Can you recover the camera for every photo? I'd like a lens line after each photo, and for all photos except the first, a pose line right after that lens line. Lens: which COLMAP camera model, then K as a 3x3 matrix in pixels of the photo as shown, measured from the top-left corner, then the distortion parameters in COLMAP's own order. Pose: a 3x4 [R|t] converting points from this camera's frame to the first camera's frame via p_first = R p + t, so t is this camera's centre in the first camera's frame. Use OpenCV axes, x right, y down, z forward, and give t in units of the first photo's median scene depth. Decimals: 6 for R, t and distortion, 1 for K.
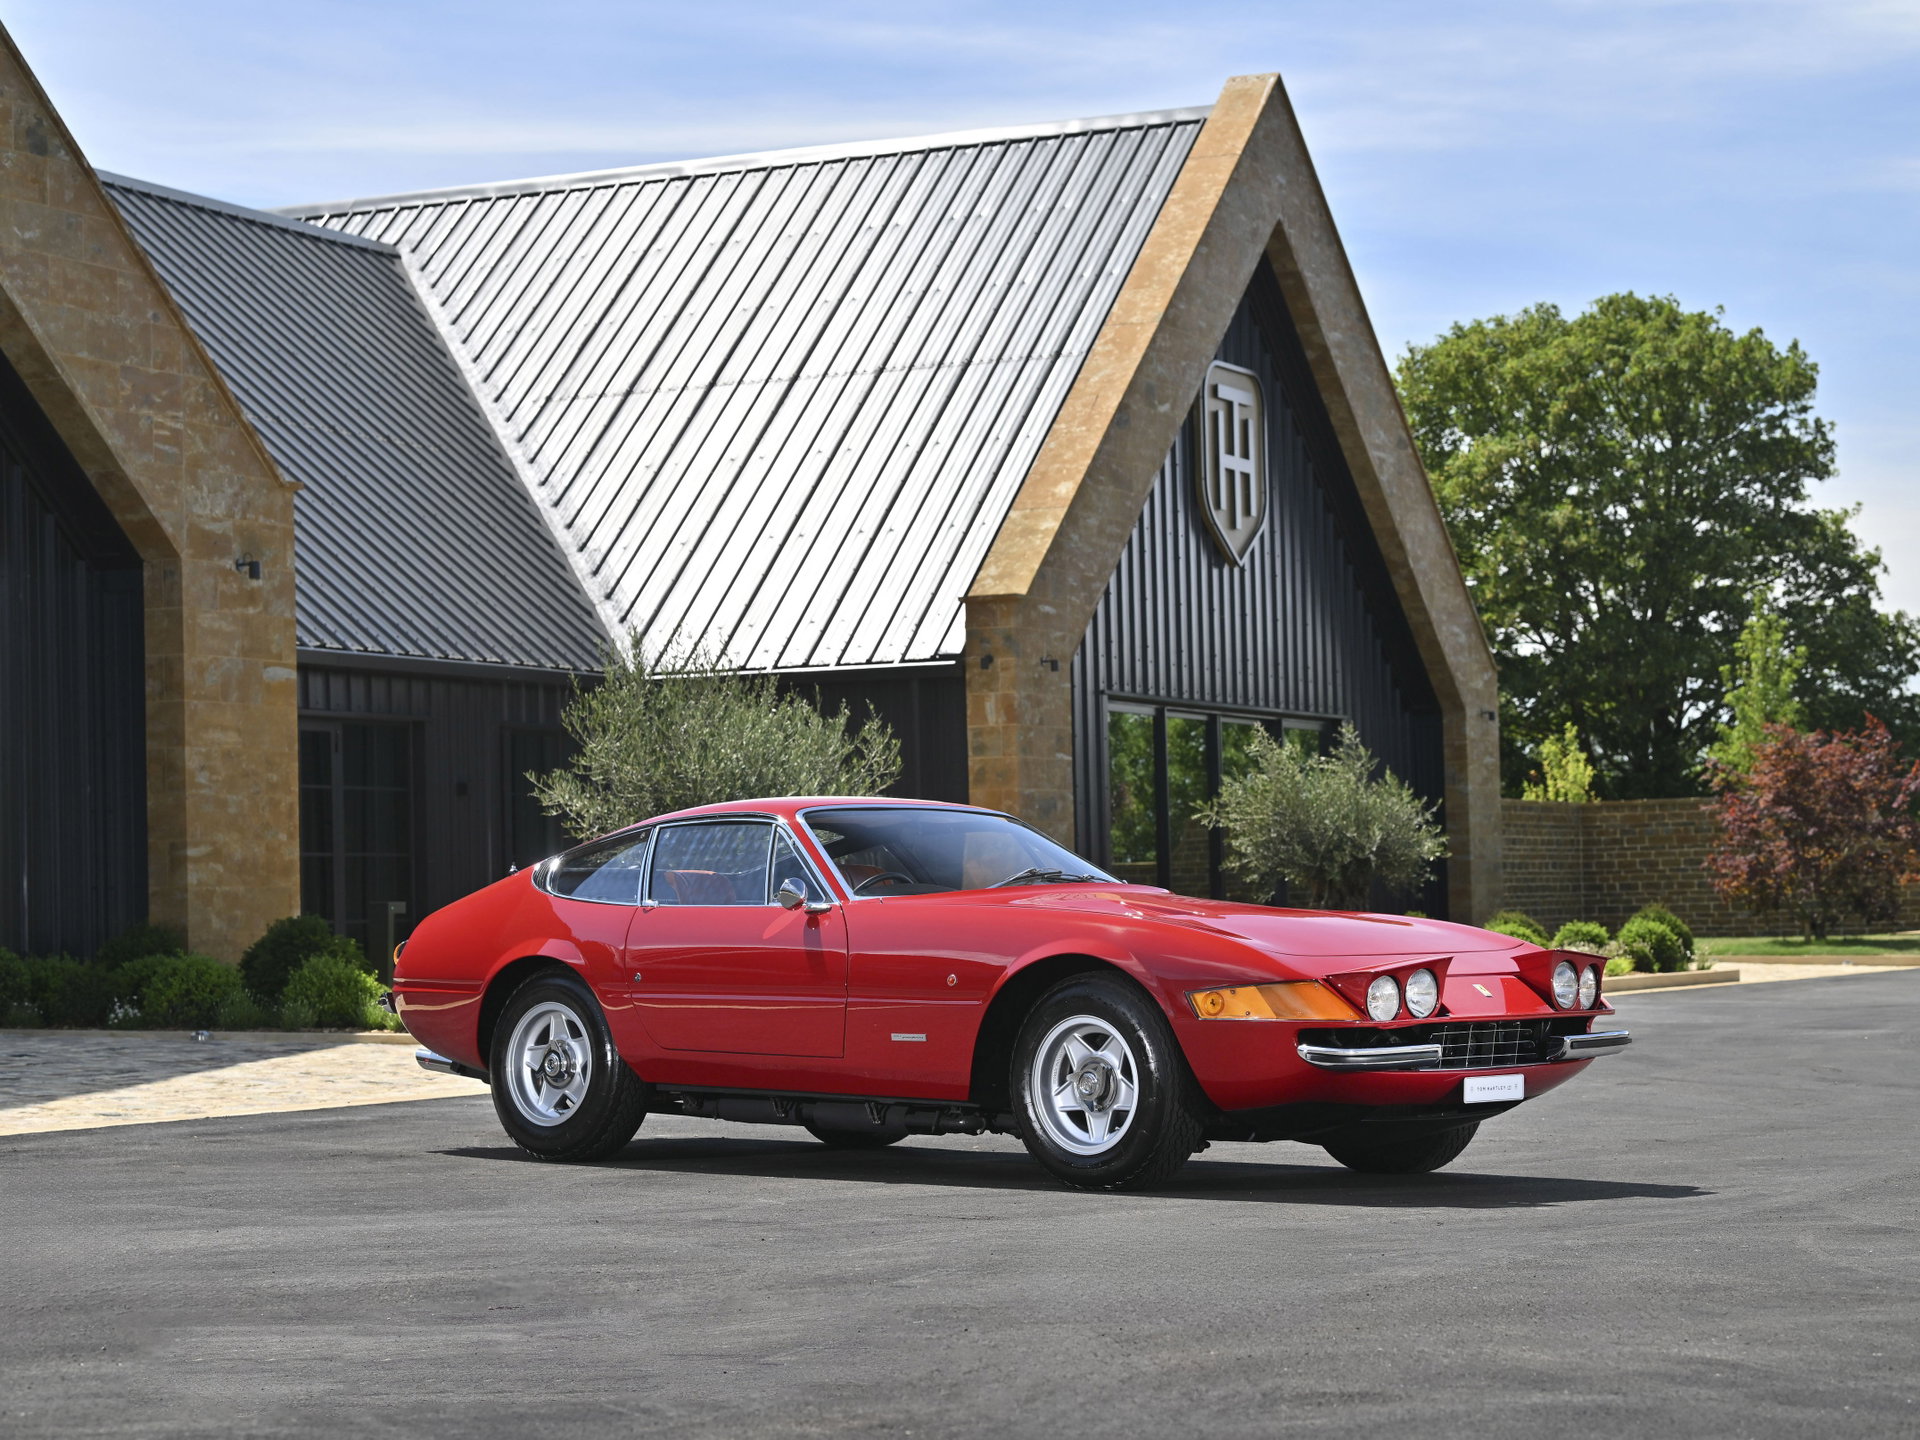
lens RADIAL K [[4647.0, 0, 960.0], [0, 4647.0, 720.0], [0, 0, 1]] dist [0.026468, -0.215462]
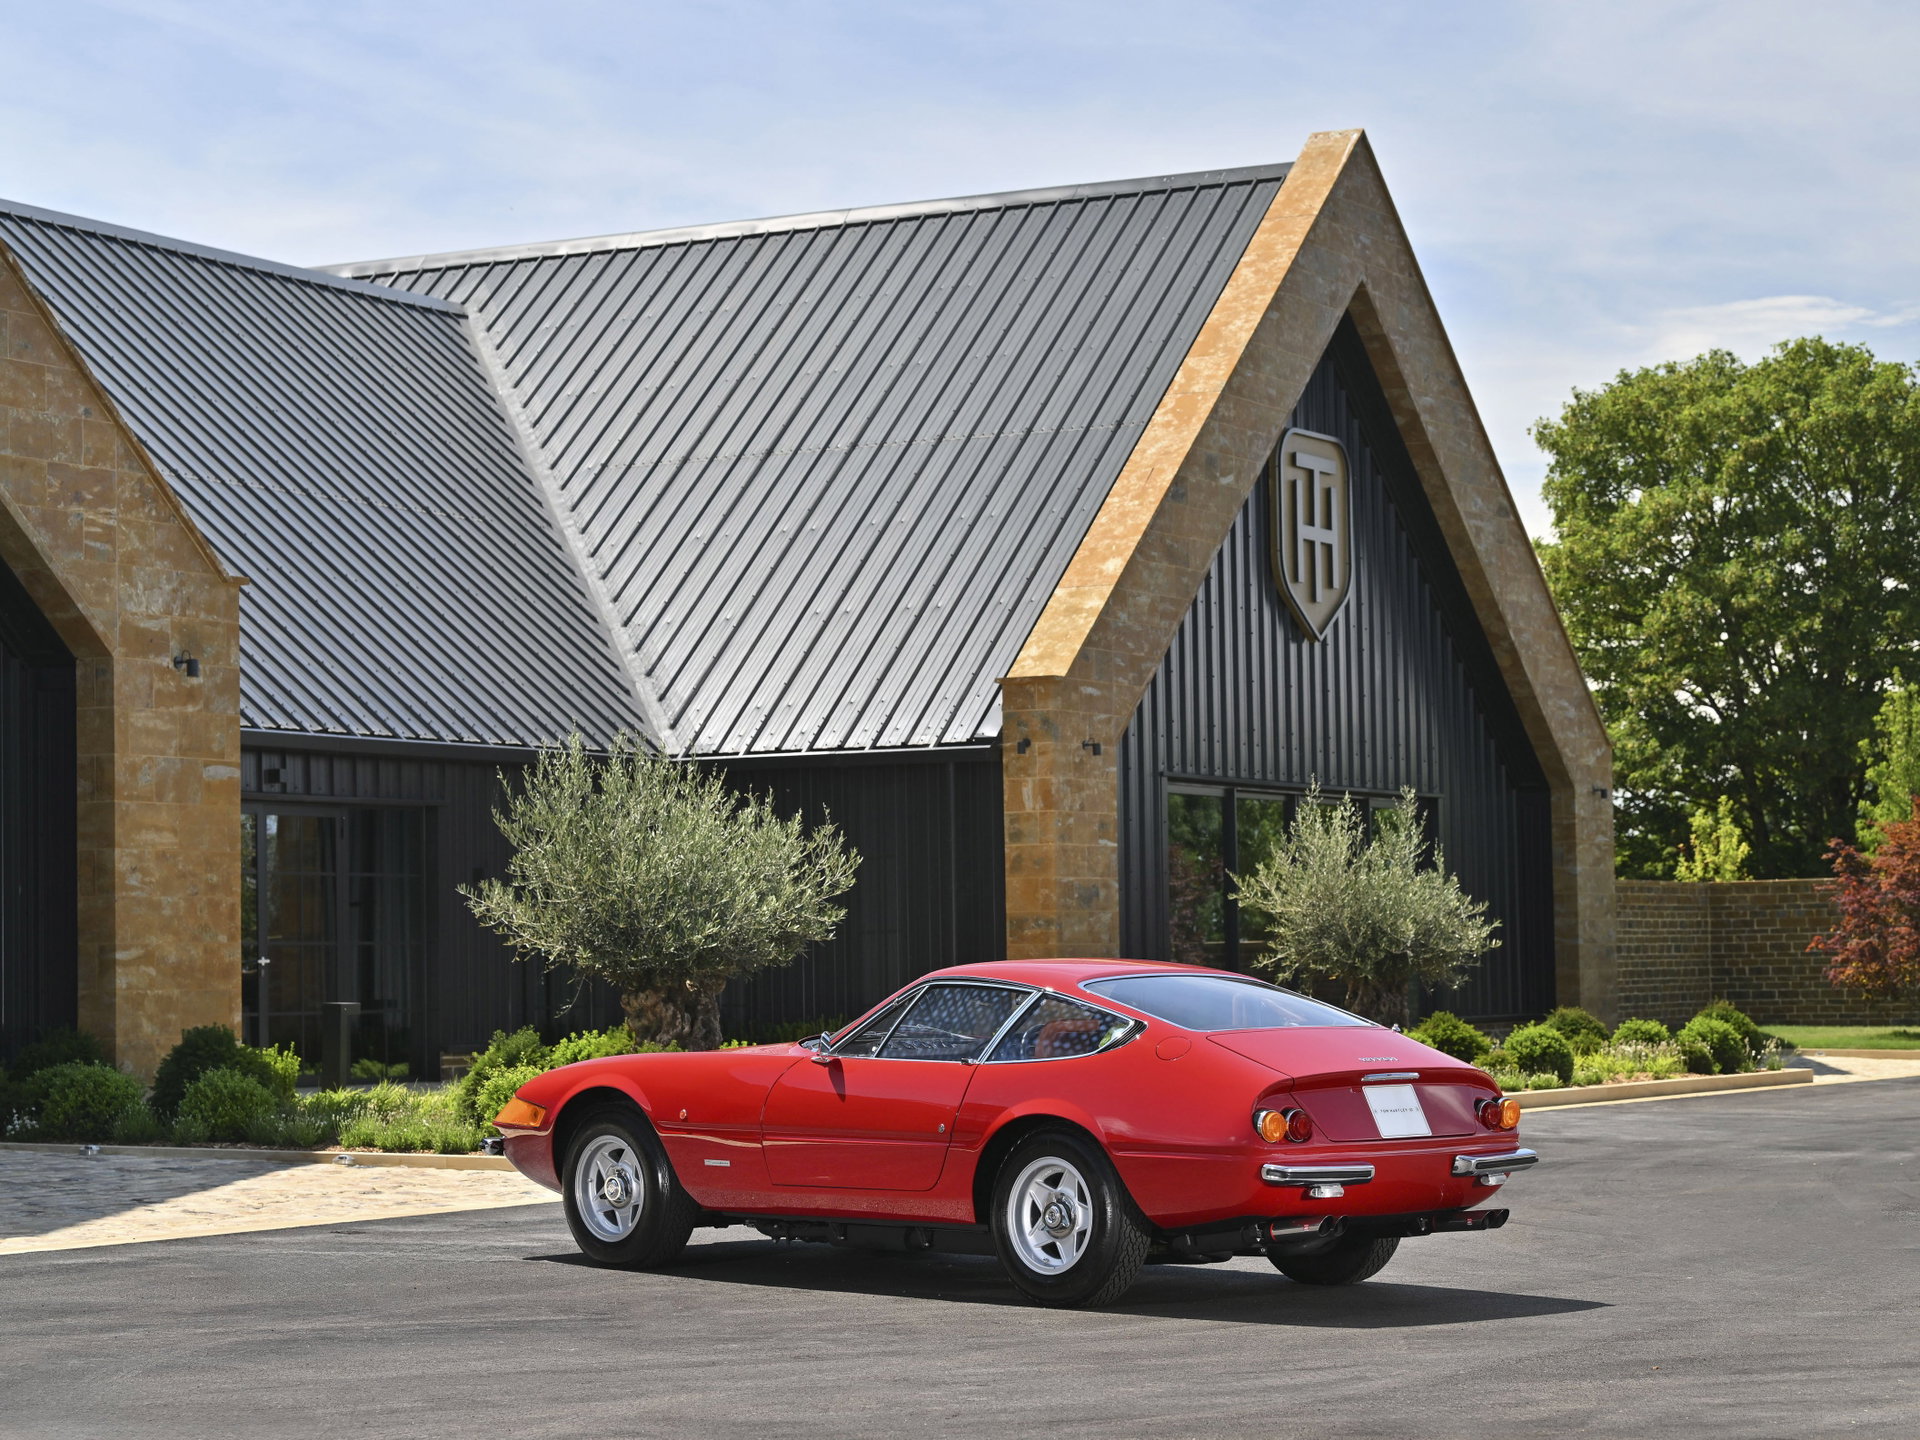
lens RADIAL K [[4885.3, 0, 960.0], [0, 4885.3, 720.0], [0, 0, 1]] dist [0.074606, -0.487321]
pose [[0.998313, 0.004914, -0.057852, 0.047399], [-0.005301, 0.999965, -0.006546, -0.010299], [0.057818, 0.006842, 0.998304, -0.016208]]
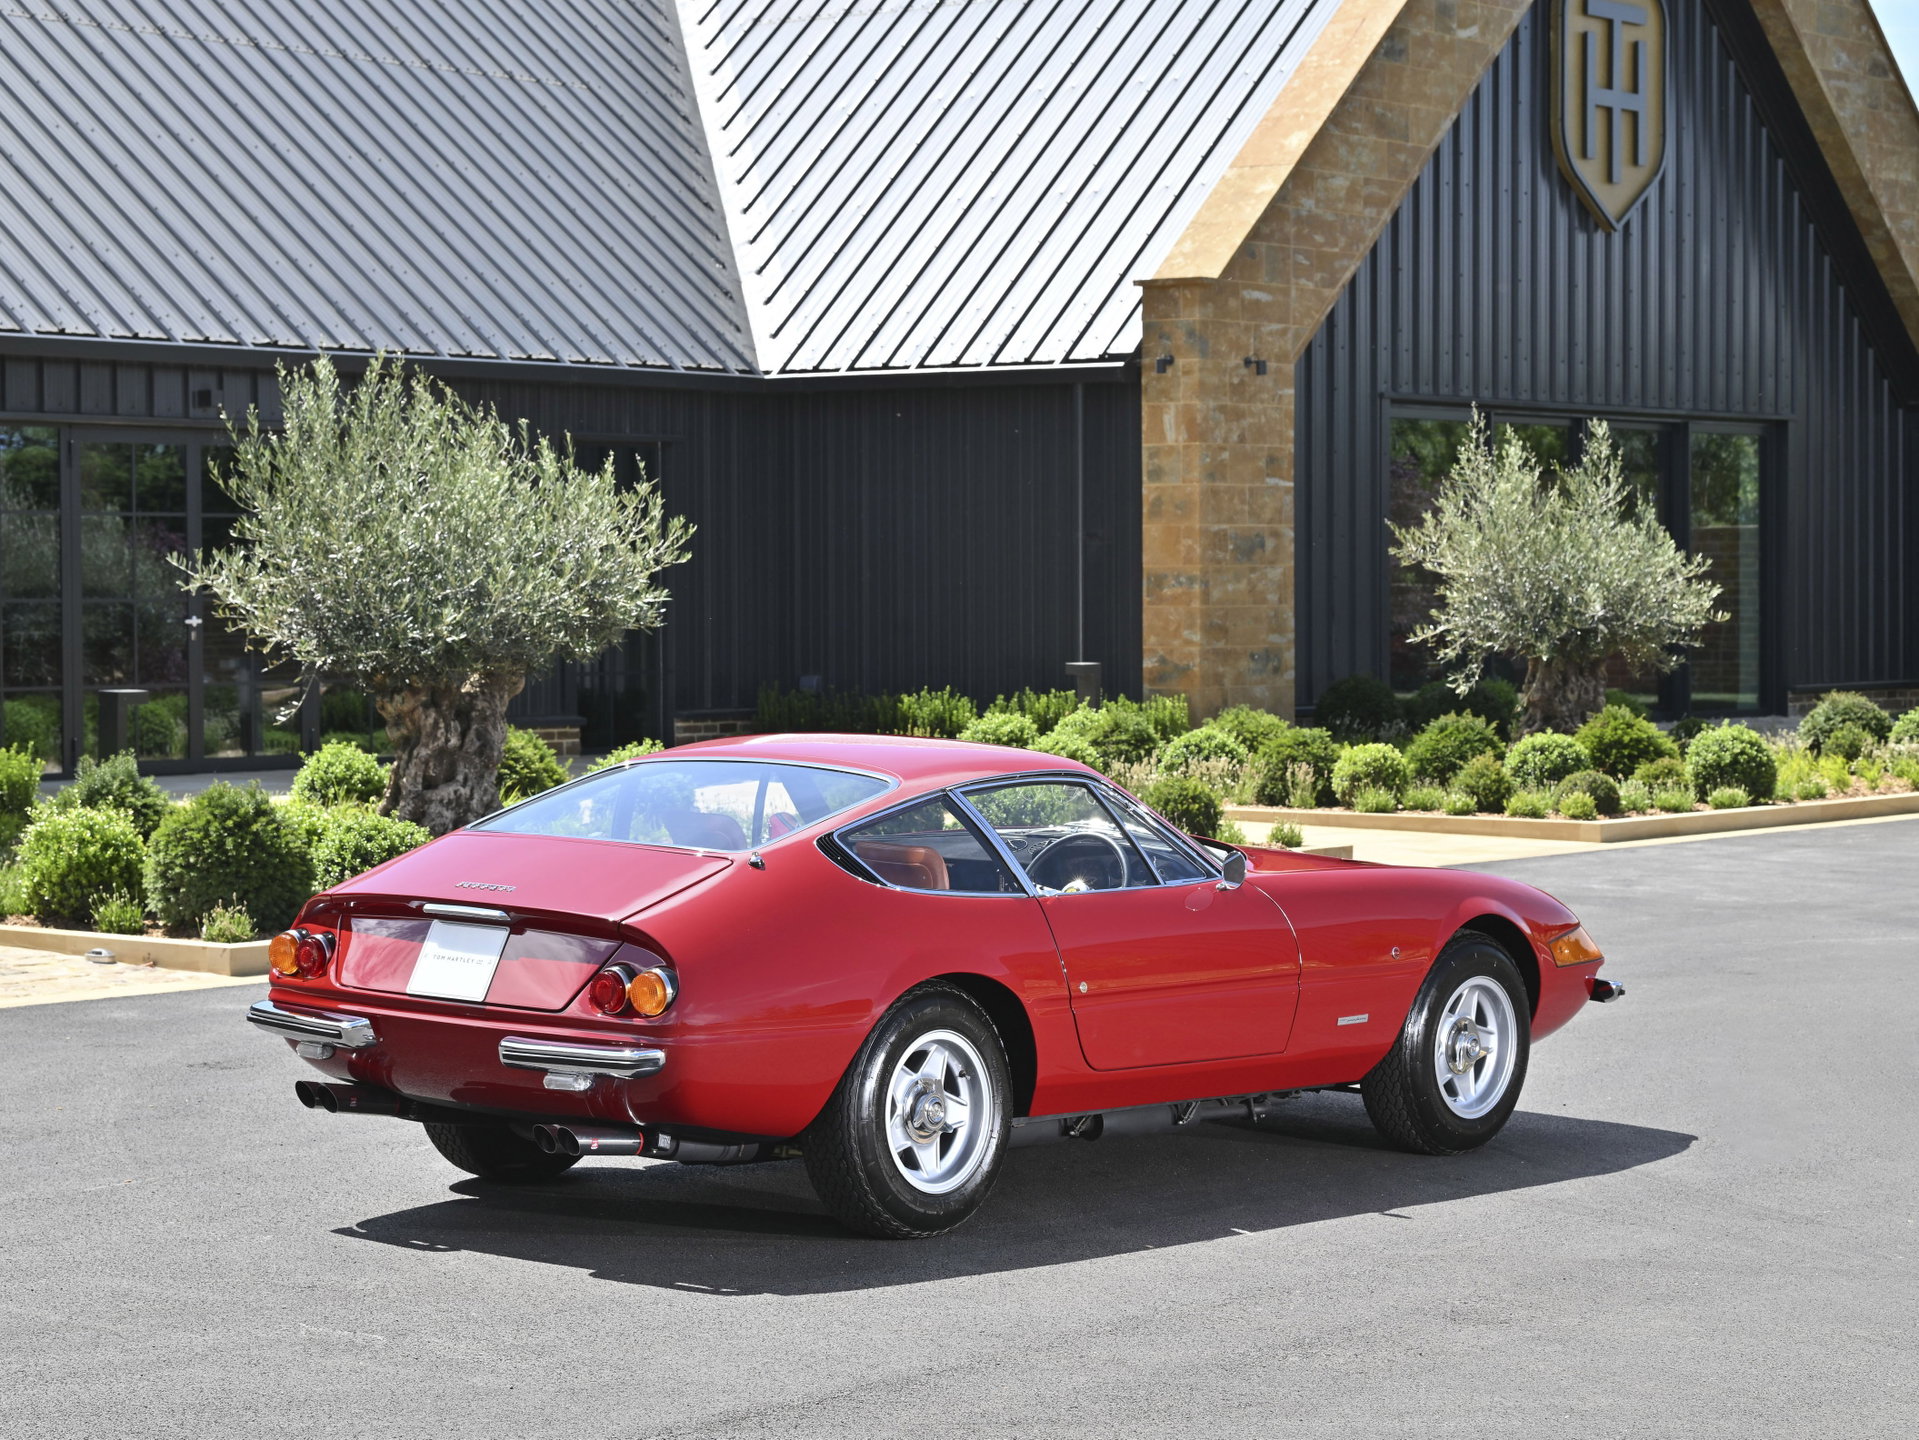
lens RADIAL K [[5083.0, 0, 899.6], [0, 5083.0, 716.4], [0, 0, 1]] dist [0.141103, -0.279971]
pose [[0.977135, 0.025651, -0.211065, 0.134667], [-0.009534, 0.996983, 0.077028, -0.017435], [0.212404, -0.073255, 0.974432, 0.130790]]
